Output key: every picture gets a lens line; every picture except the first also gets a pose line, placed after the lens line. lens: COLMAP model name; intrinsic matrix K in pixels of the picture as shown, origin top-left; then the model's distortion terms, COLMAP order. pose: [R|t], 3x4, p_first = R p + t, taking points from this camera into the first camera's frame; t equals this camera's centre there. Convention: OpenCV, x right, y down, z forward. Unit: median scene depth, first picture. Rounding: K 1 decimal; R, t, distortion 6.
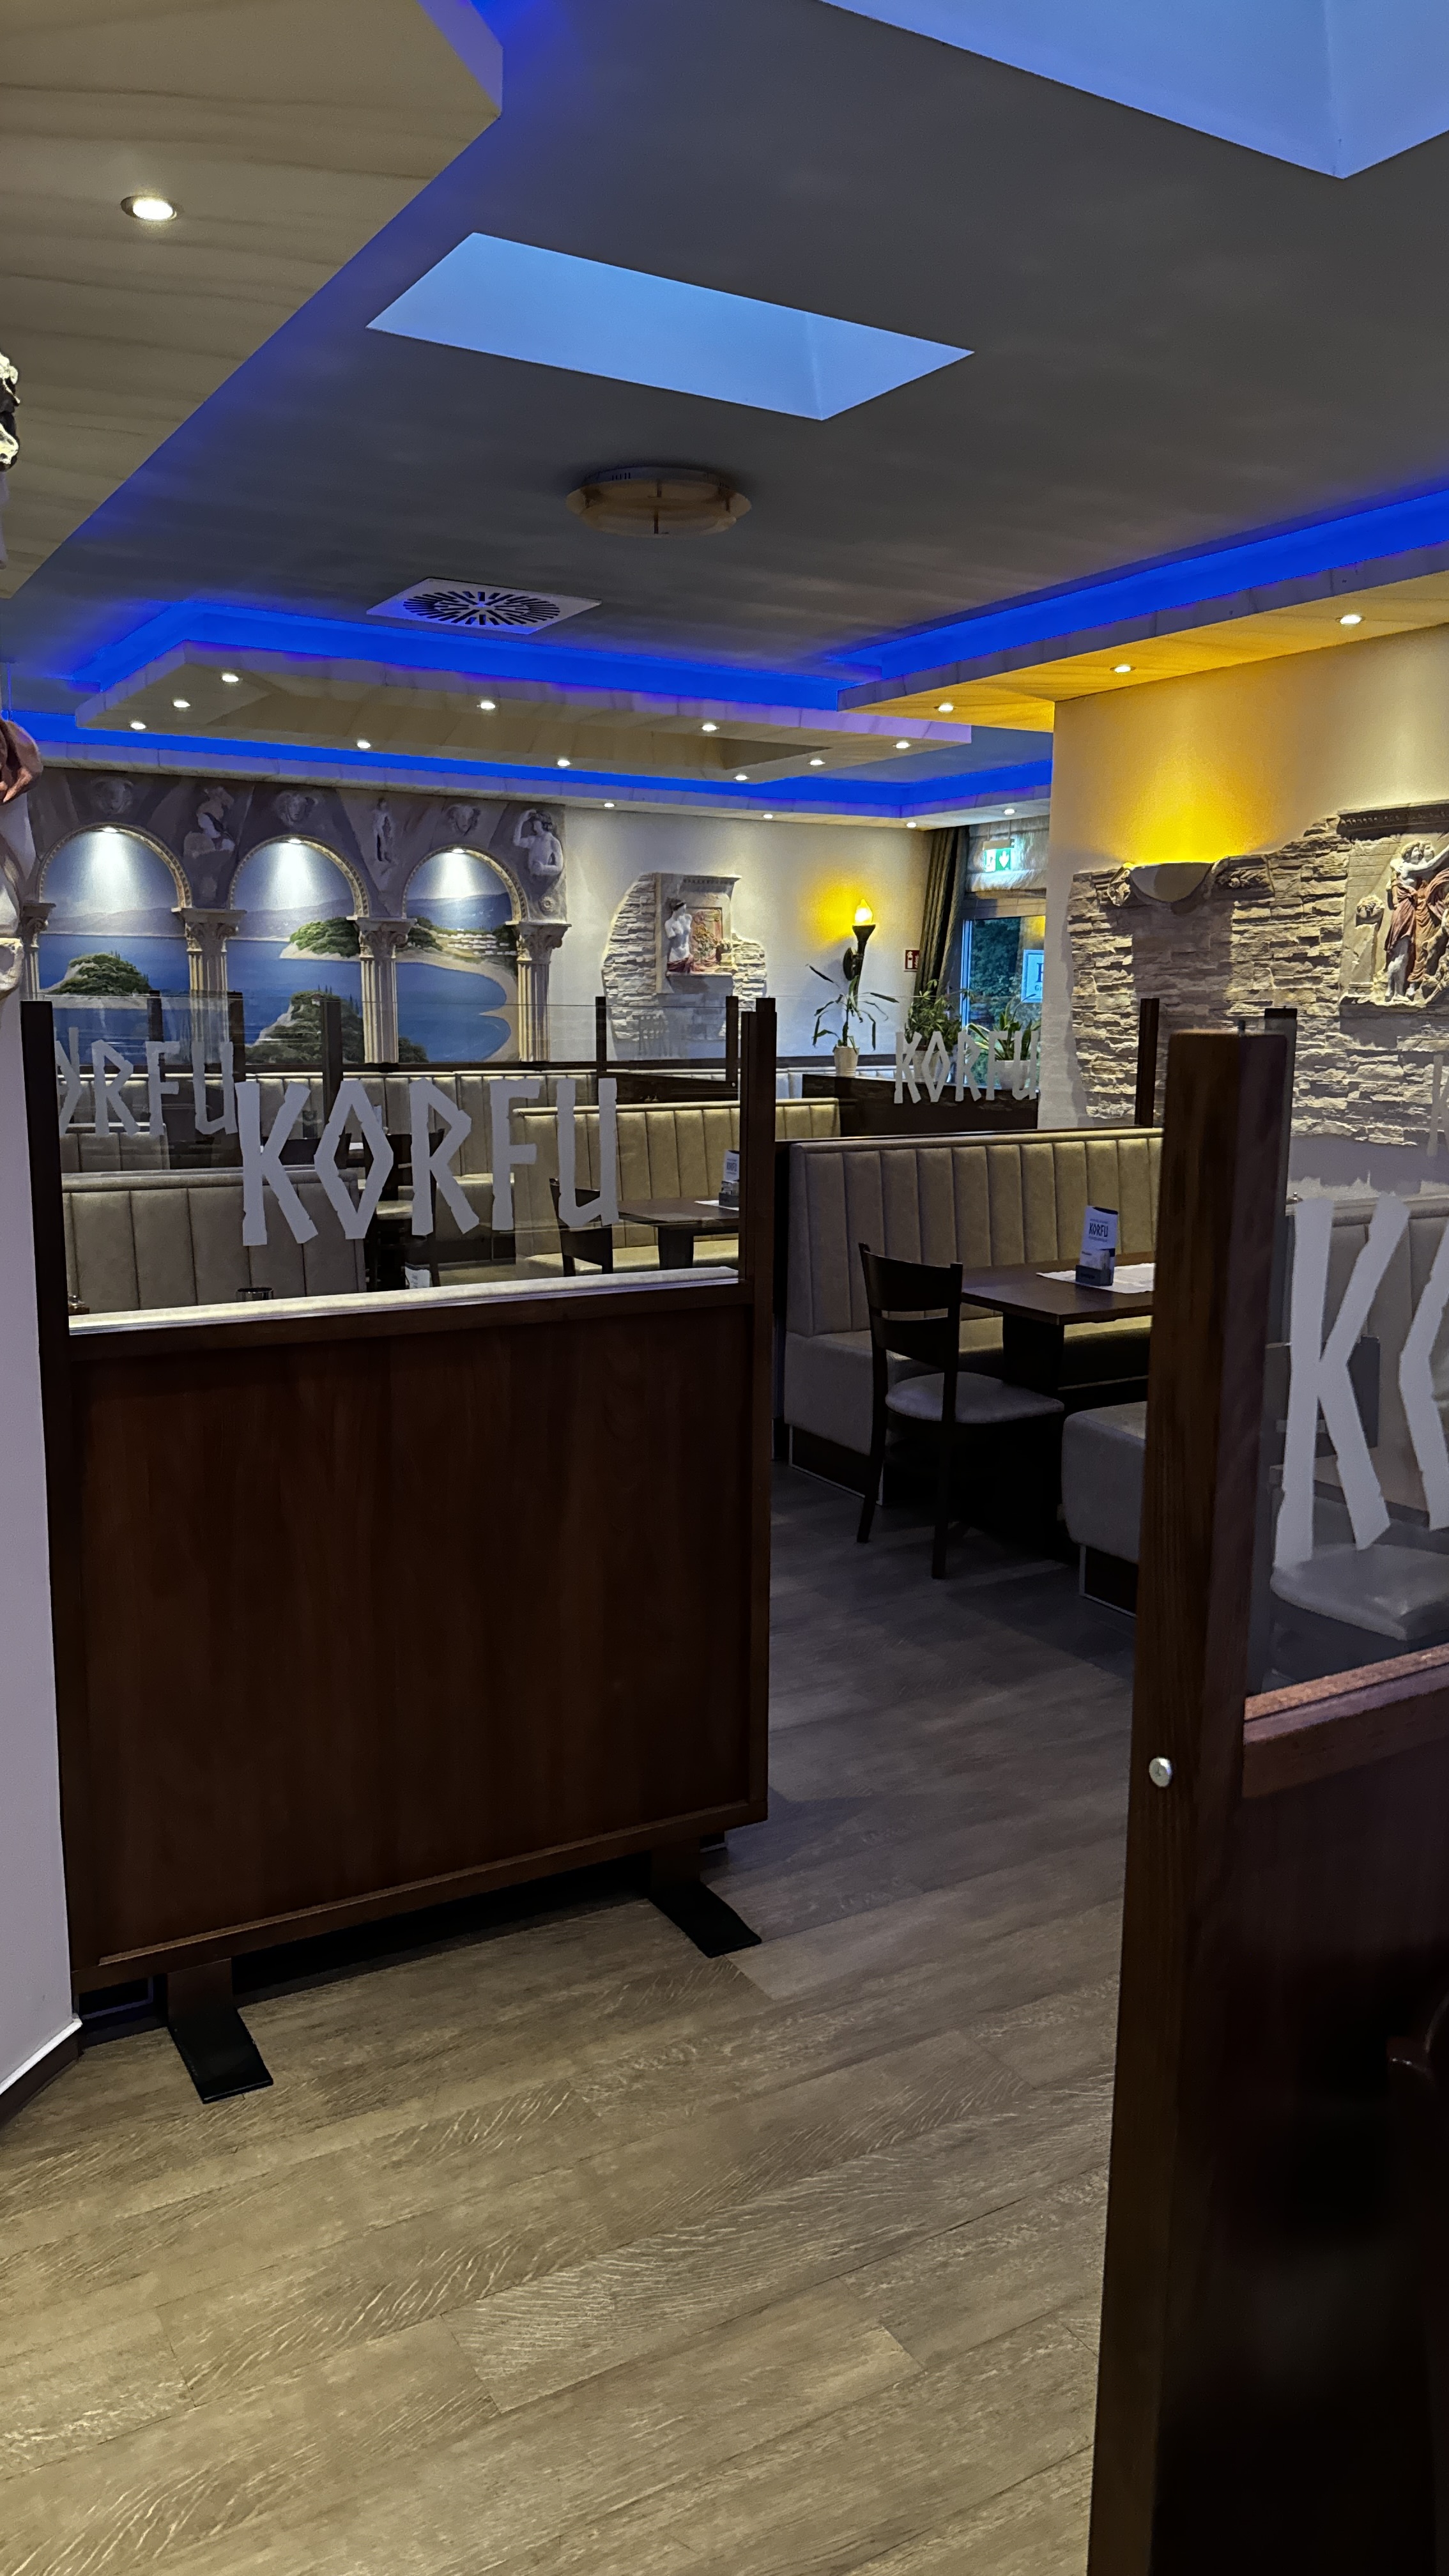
lens RADIAL K [[1815.8, 0, 719.0], [0, 1815.8, 1301.7], [0, 0, 1]] dist [0.168259, -0.298690]
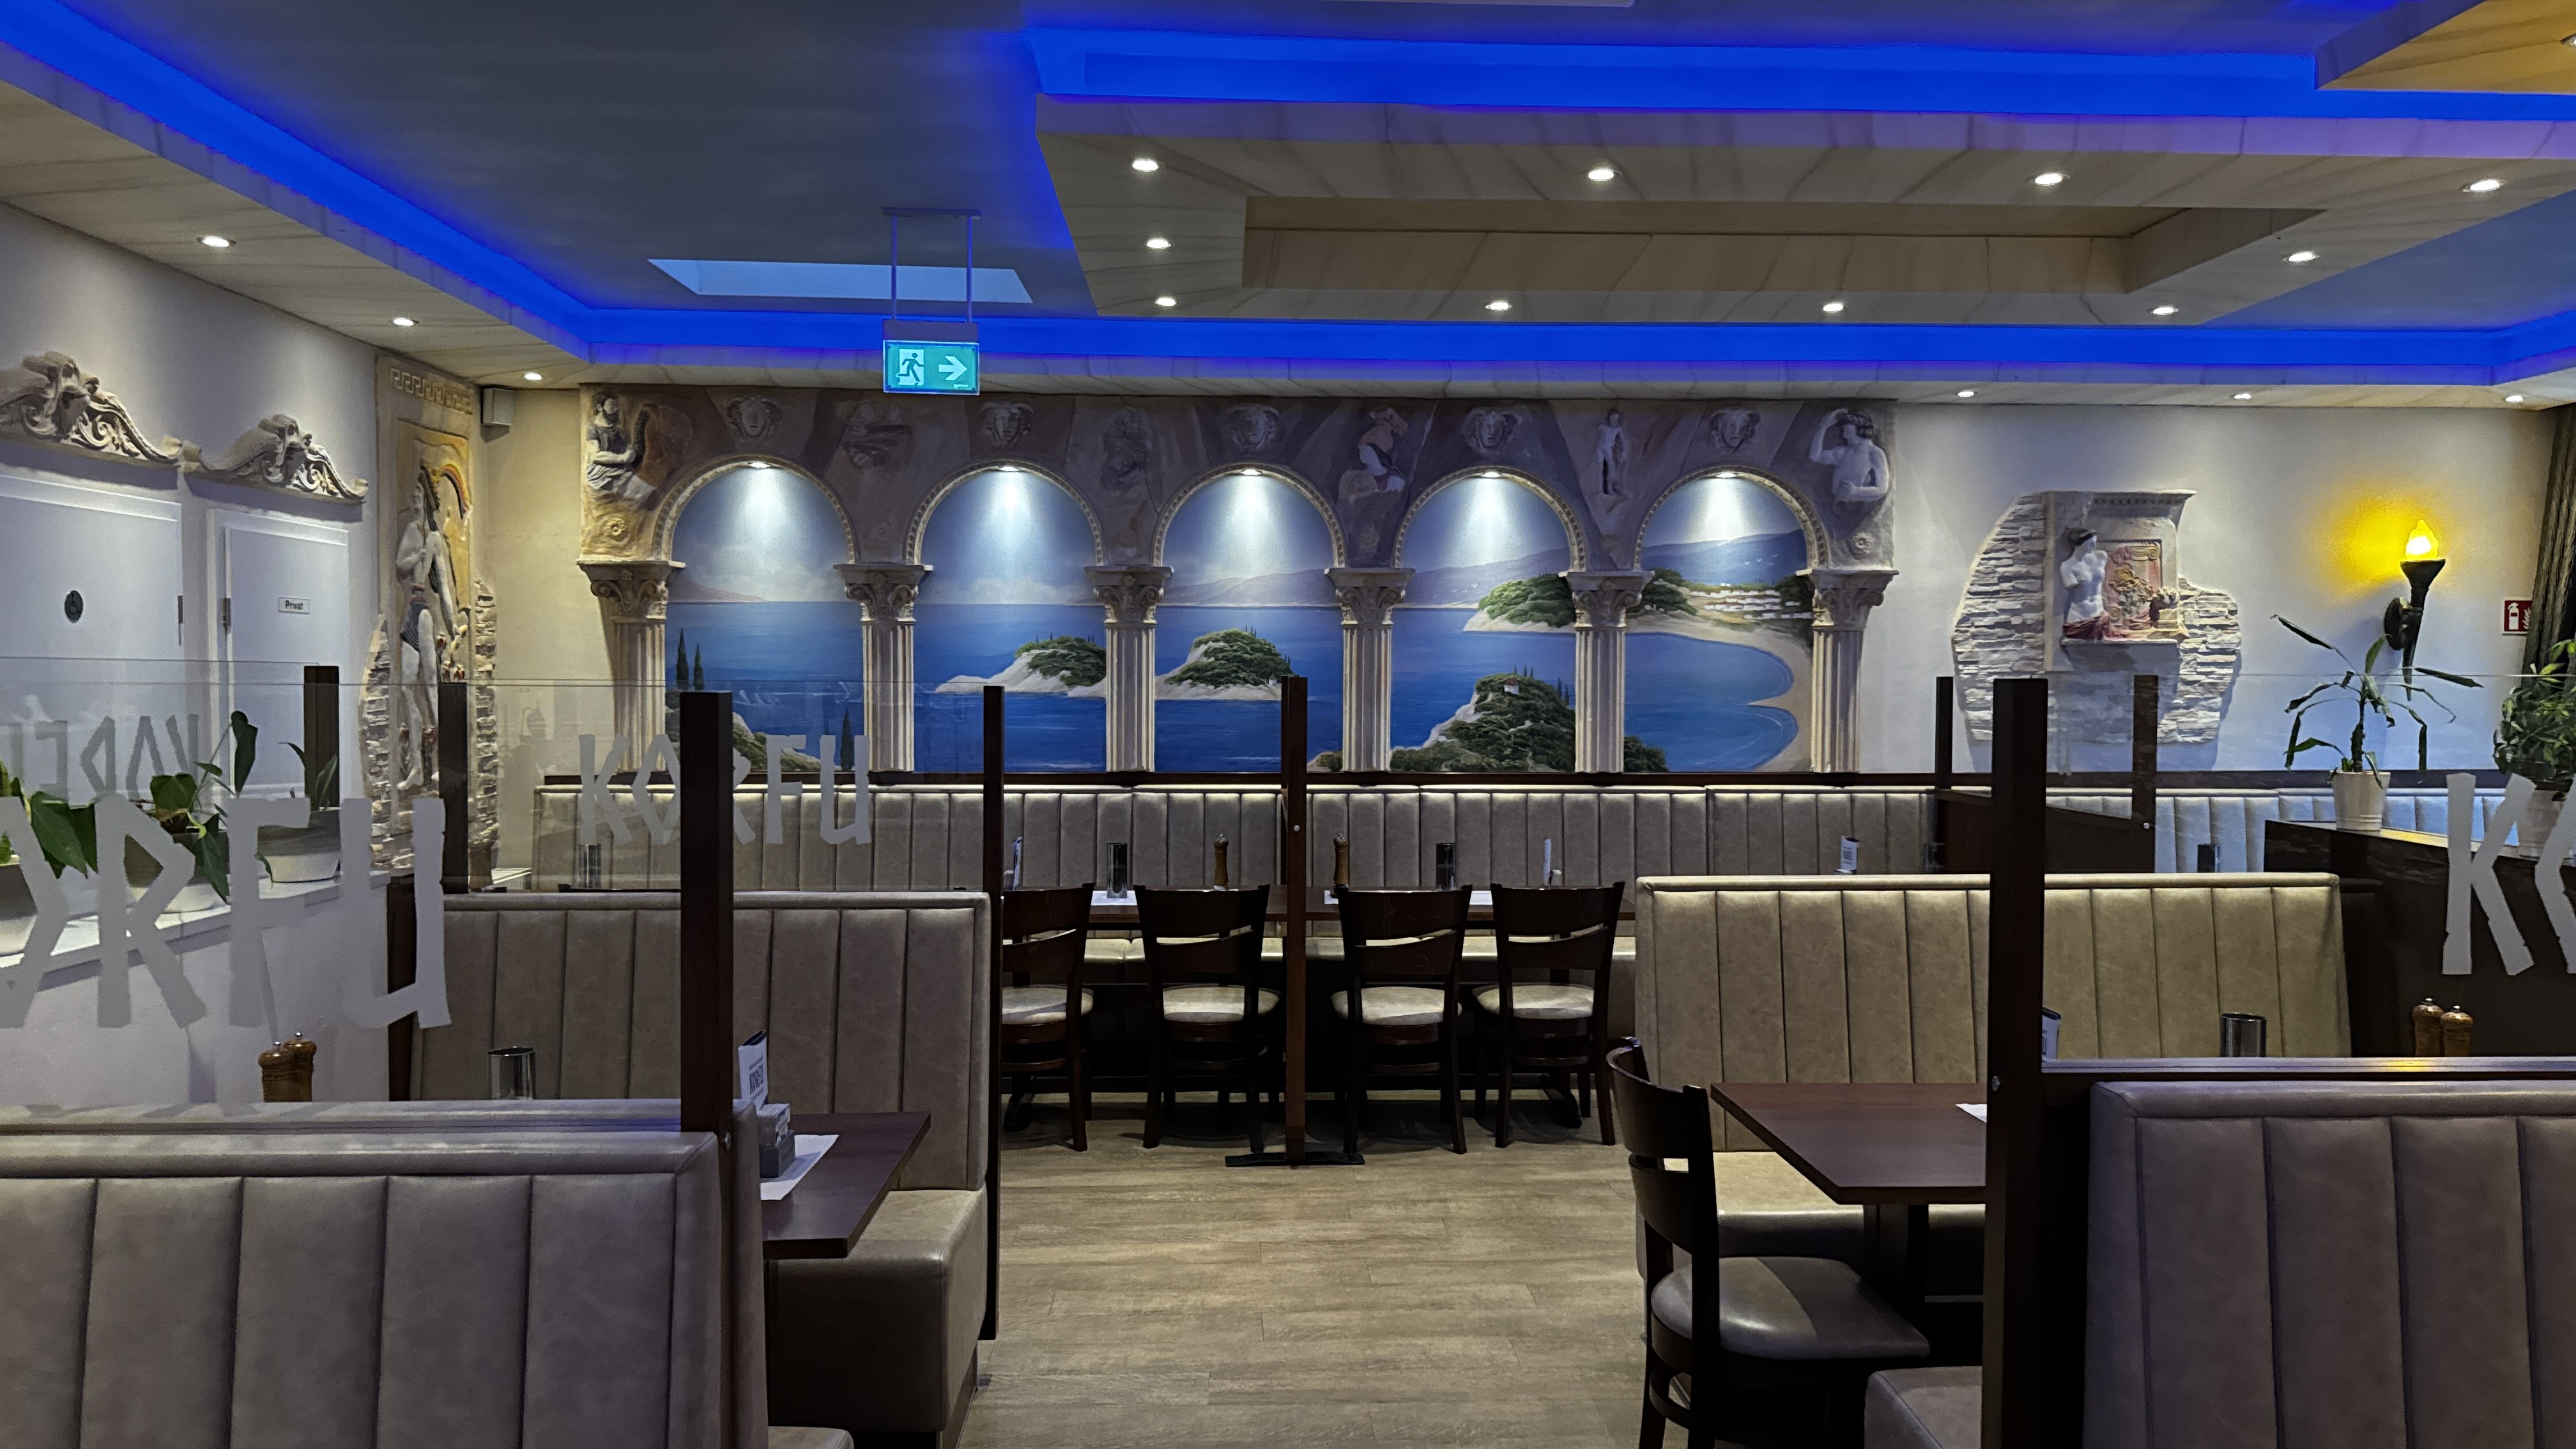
lens RADIAL K [[1815.8, 0, 1290.6], [0, 1815.8, 737.4], [0, 0, 1]] dist [0.168259, -0.298690]
pose [[0.886028, 0.011972, -0.463477, 0.035723], [-0.073733, 0.990582, -0.115369, -0.053317], [0.457731, 0.136393, 0.878567, 0.322032]]
